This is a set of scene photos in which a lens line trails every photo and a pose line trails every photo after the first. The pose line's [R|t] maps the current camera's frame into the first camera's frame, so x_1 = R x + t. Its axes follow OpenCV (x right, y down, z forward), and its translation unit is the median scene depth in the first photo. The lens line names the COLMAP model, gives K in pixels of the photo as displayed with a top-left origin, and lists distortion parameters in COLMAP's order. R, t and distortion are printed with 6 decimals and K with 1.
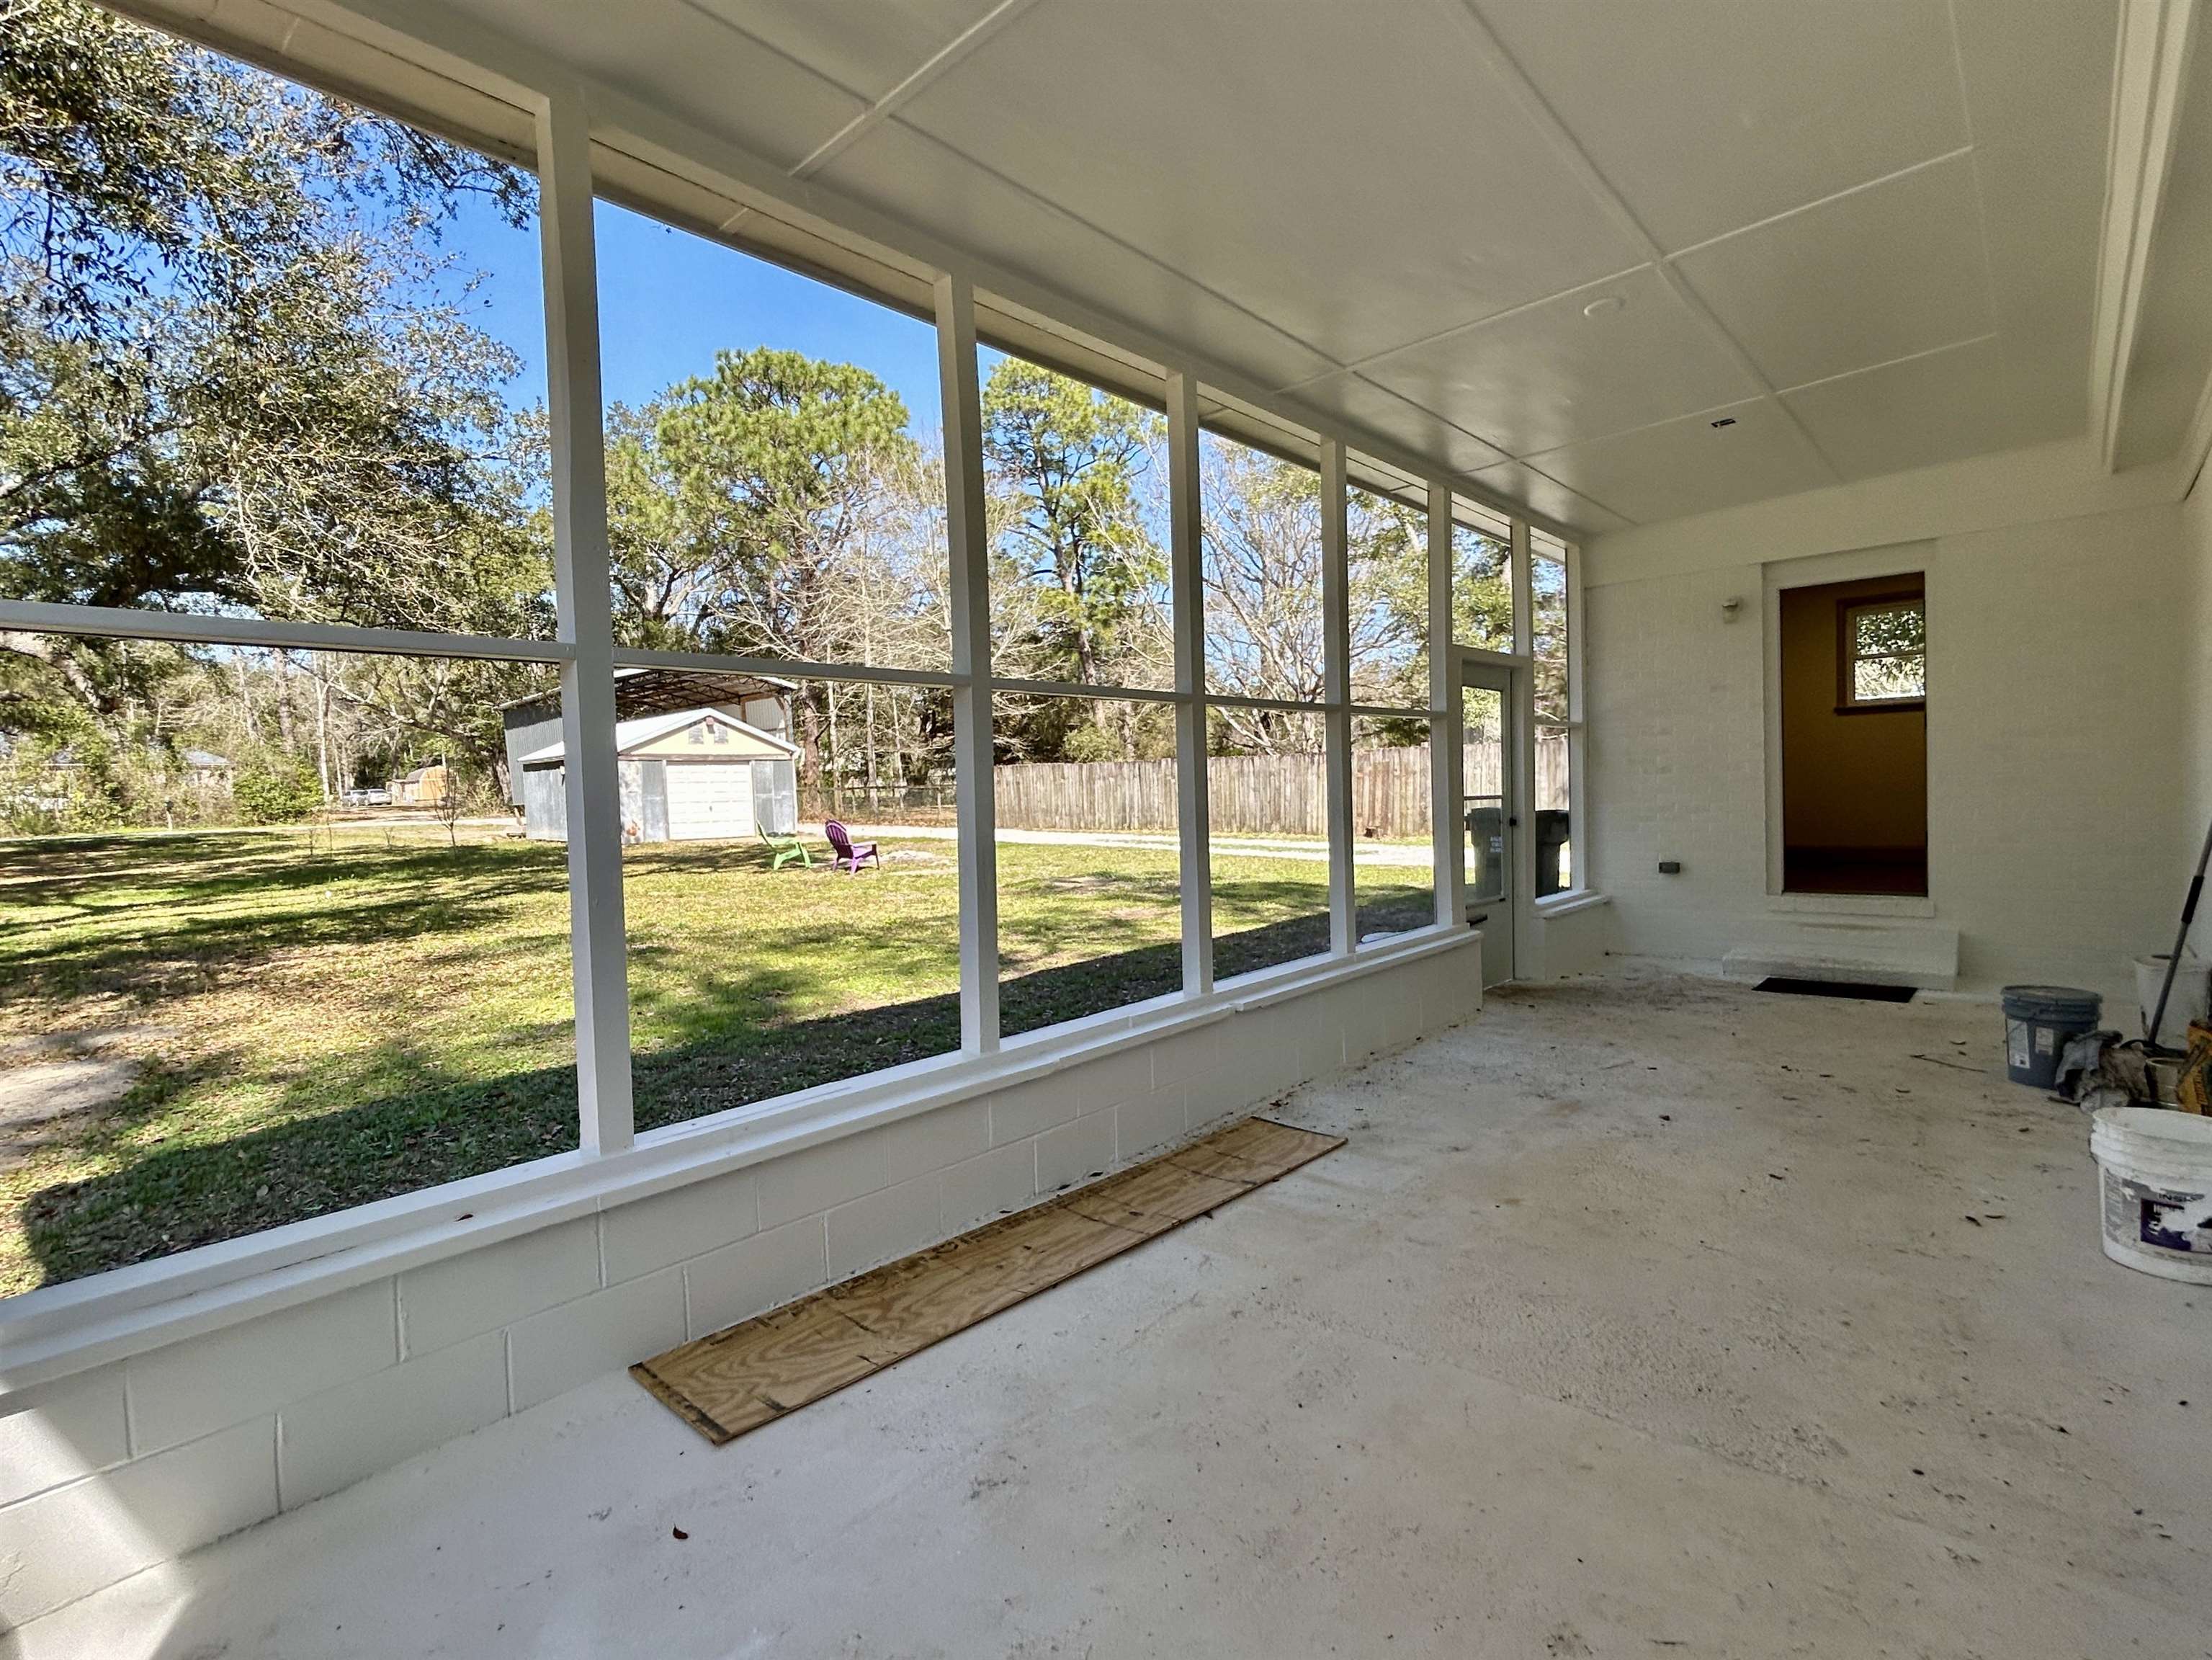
lens RADIAL K [[1027.0, 0, 1104.7], [0, 1027.0, 821.9], [0, 0, 1]] dist [-0.001124, 0.000202]
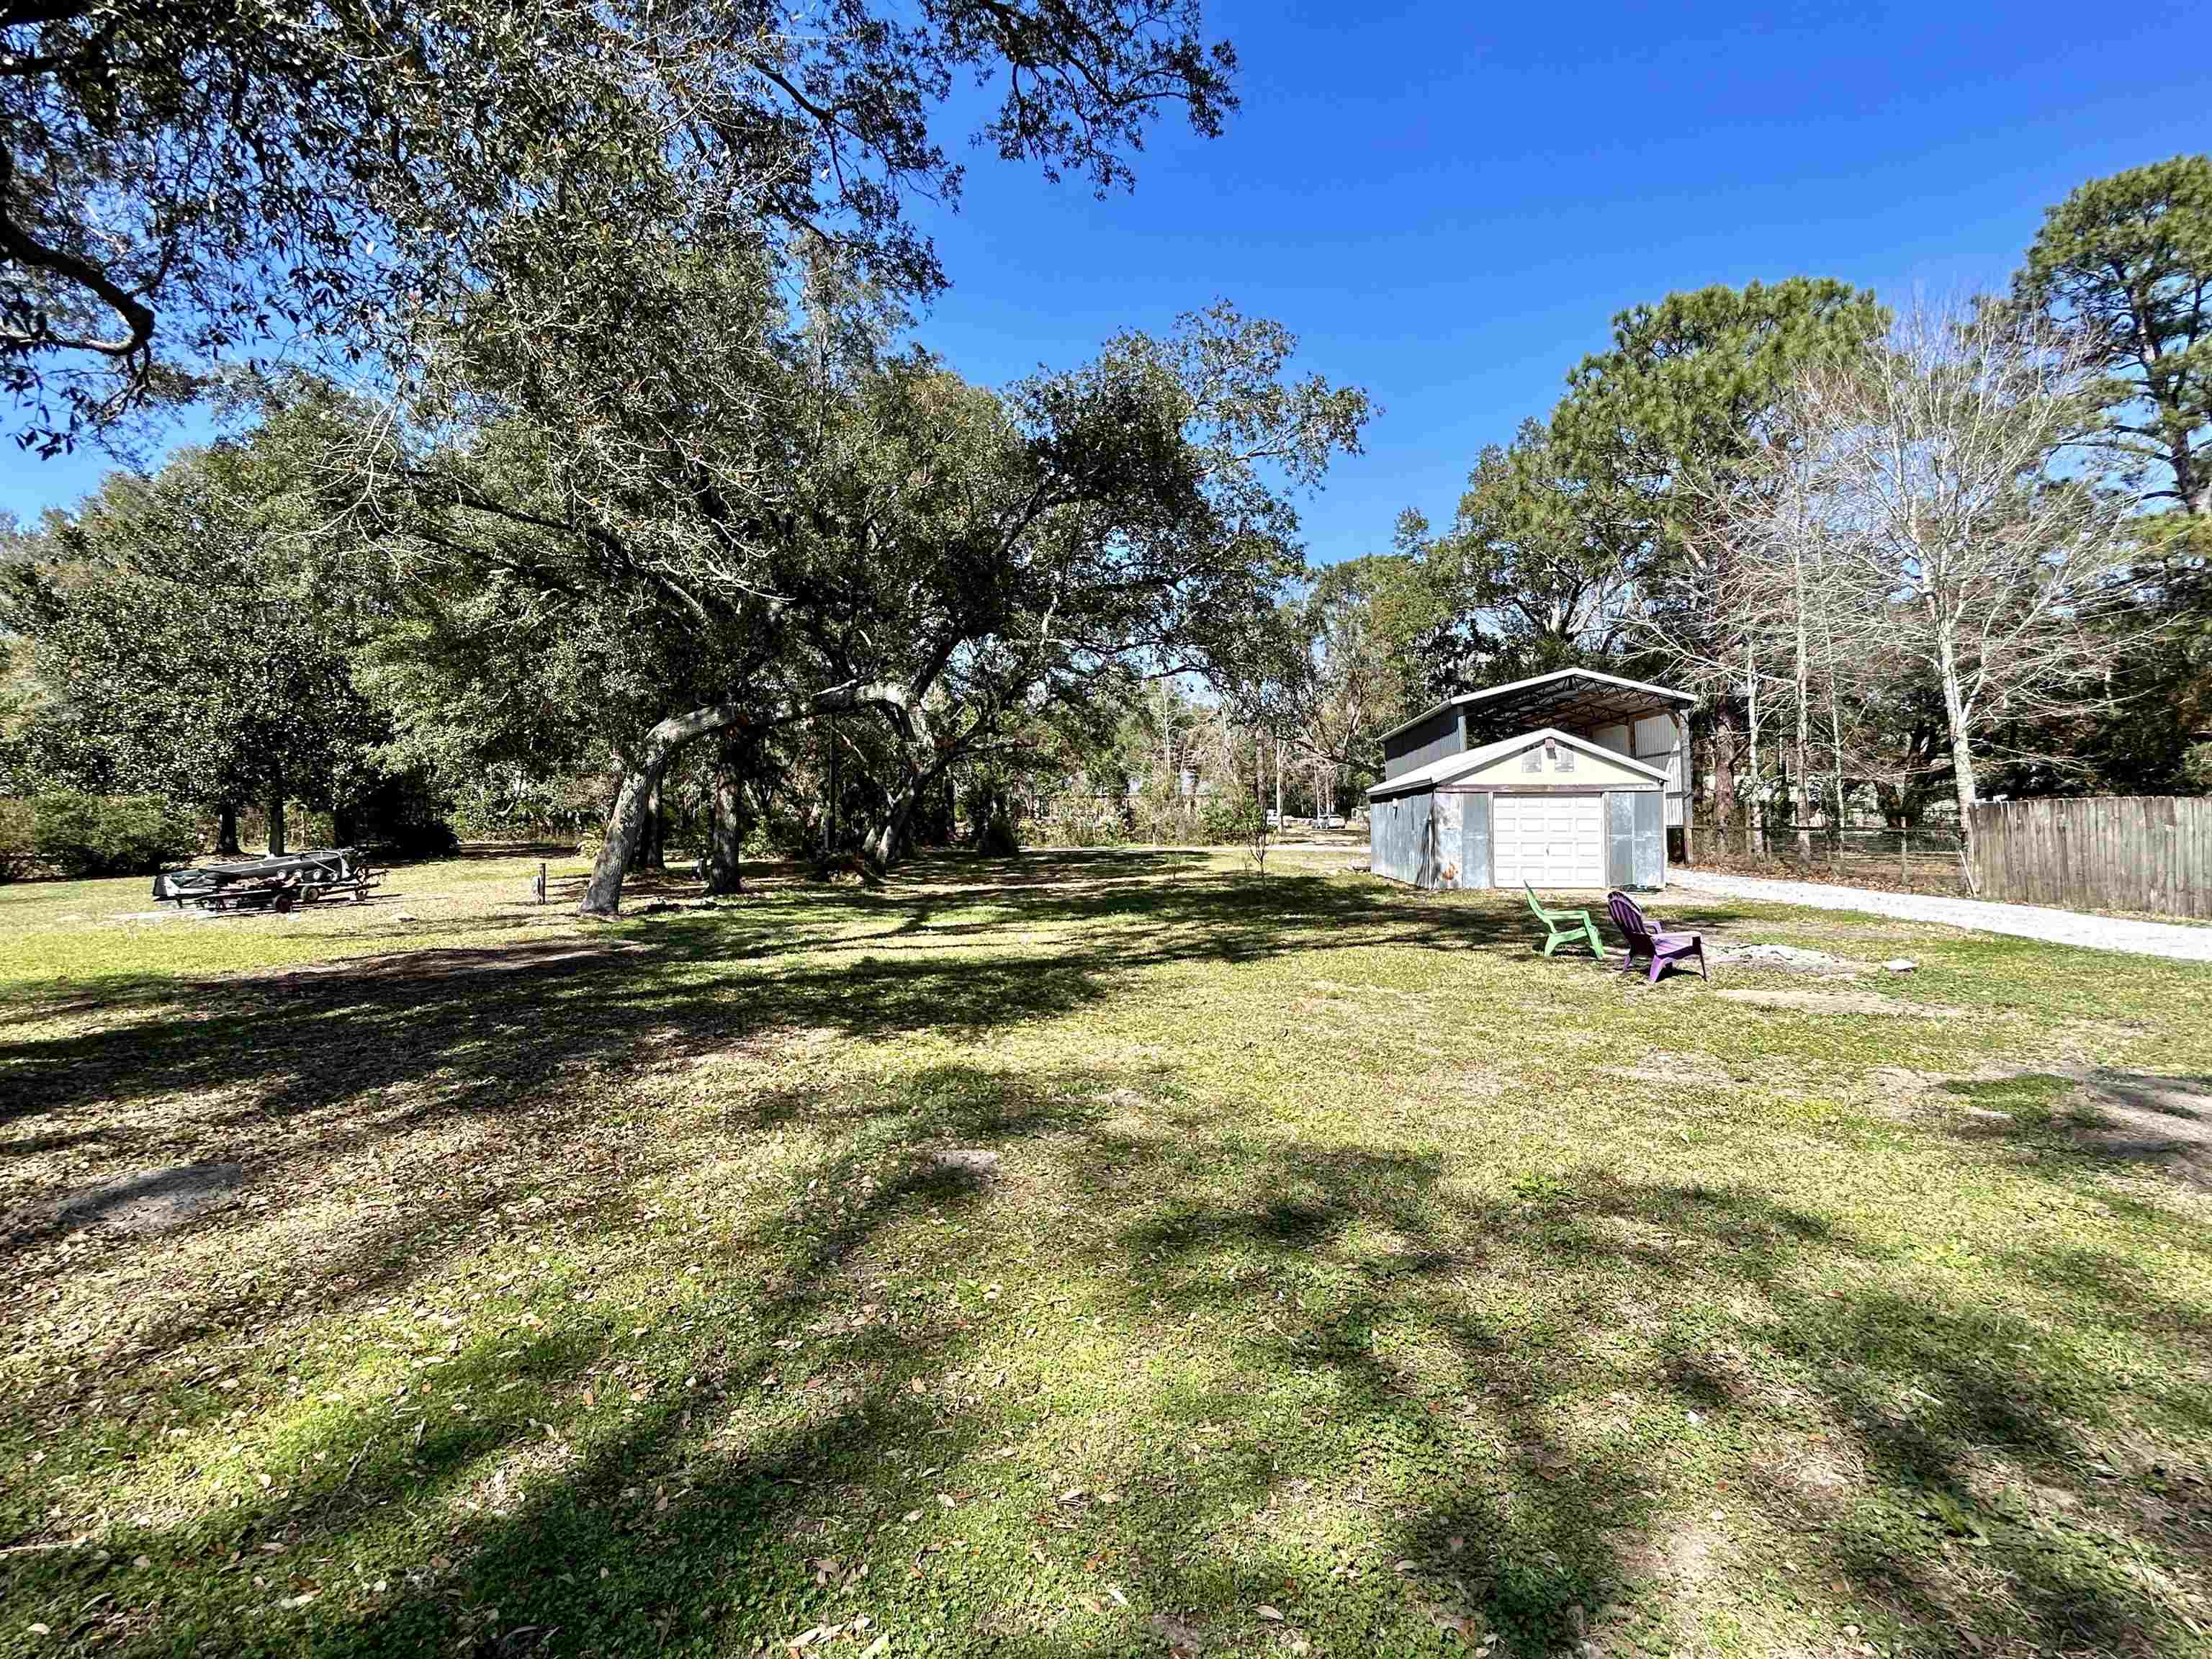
lens RADIAL K [[1026.8, 0, 1104.7], [0, 1026.8, 821.4], [0, 0, 1]] dist [-0.001124, 0.000202]
pose [[0.657870, 0.021561, -0.752822, -0.001978], [-0.043587, 0.999005, -0.009479, -0.009810], [0.751869, 0.039049, 0.658155, 0.145511]]
